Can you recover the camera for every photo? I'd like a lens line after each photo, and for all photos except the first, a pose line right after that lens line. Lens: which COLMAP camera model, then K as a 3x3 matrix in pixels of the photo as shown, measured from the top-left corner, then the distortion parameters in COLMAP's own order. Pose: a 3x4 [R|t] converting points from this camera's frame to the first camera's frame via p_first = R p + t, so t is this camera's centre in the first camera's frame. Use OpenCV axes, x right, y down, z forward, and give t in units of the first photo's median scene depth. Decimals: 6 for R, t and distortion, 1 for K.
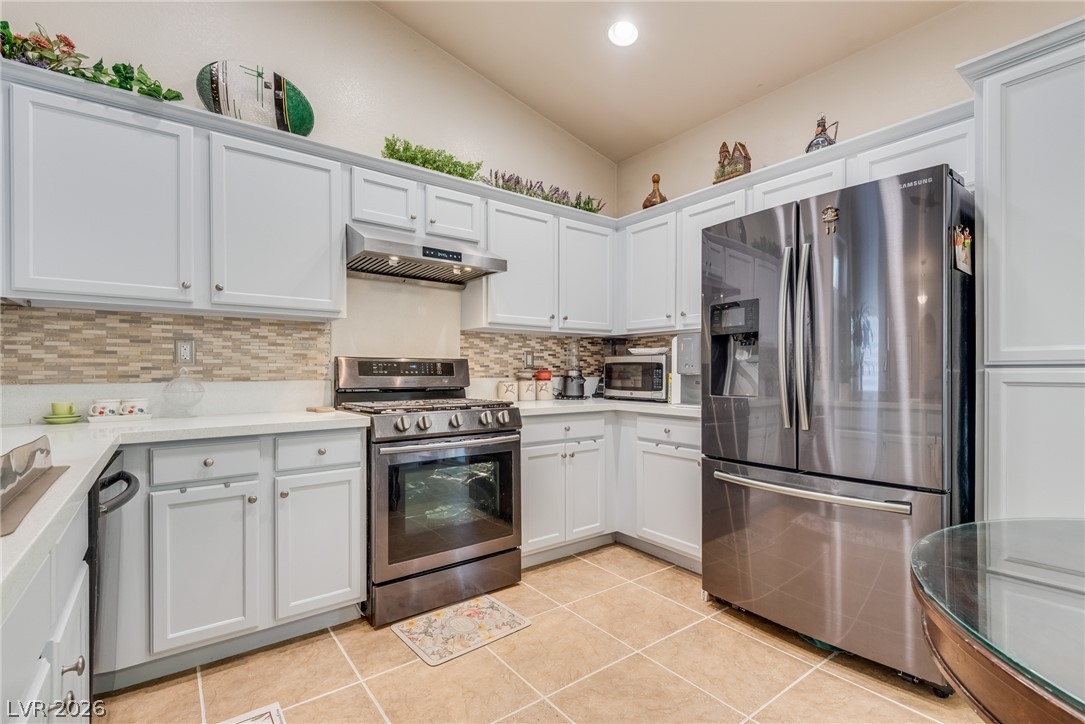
lens RADIAL K [[496.7, 0, 525.5], [0, 496.7, 338.6], [0, 0, 1]] dist [-0.010861, -0.000352]
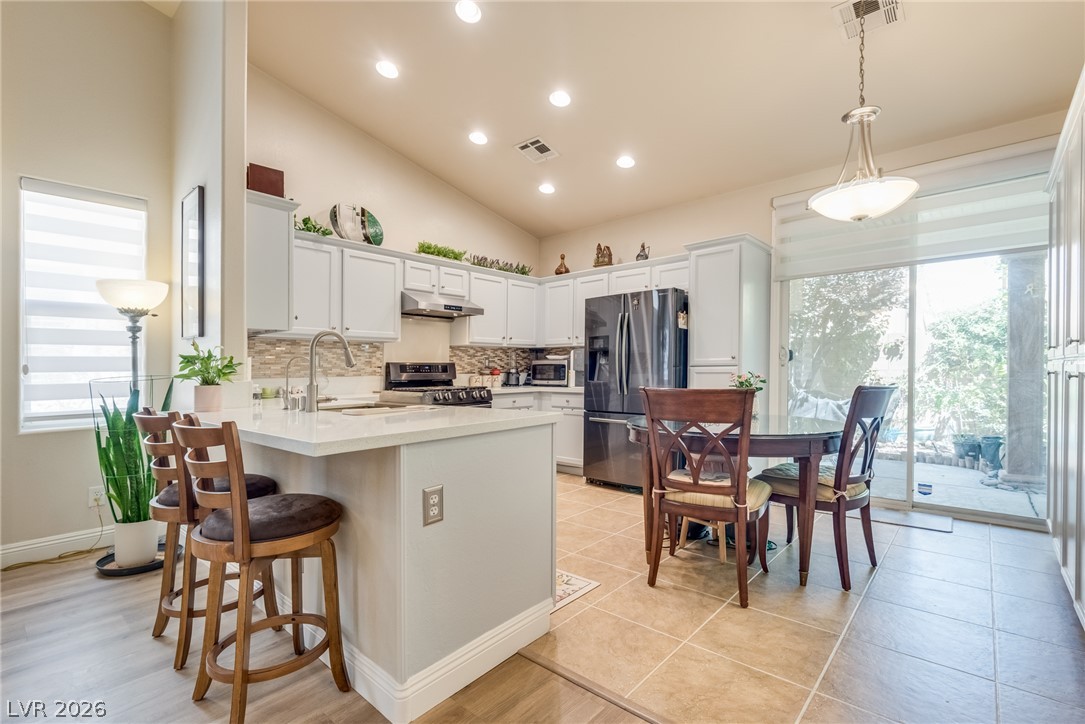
lens RADIAL K [[496.7, 0, 541.6], [0, 496.7, 366.6], [0, 0, 1]] dist [-0.010861, -0.000352]
pose [[0.975335, -0.006736, 0.220627, -0.212422], [-0.006484, 0.998229, 0.059141, -0.051234], [-0.220634, -0.059113, 0.973564, -0.760733]]
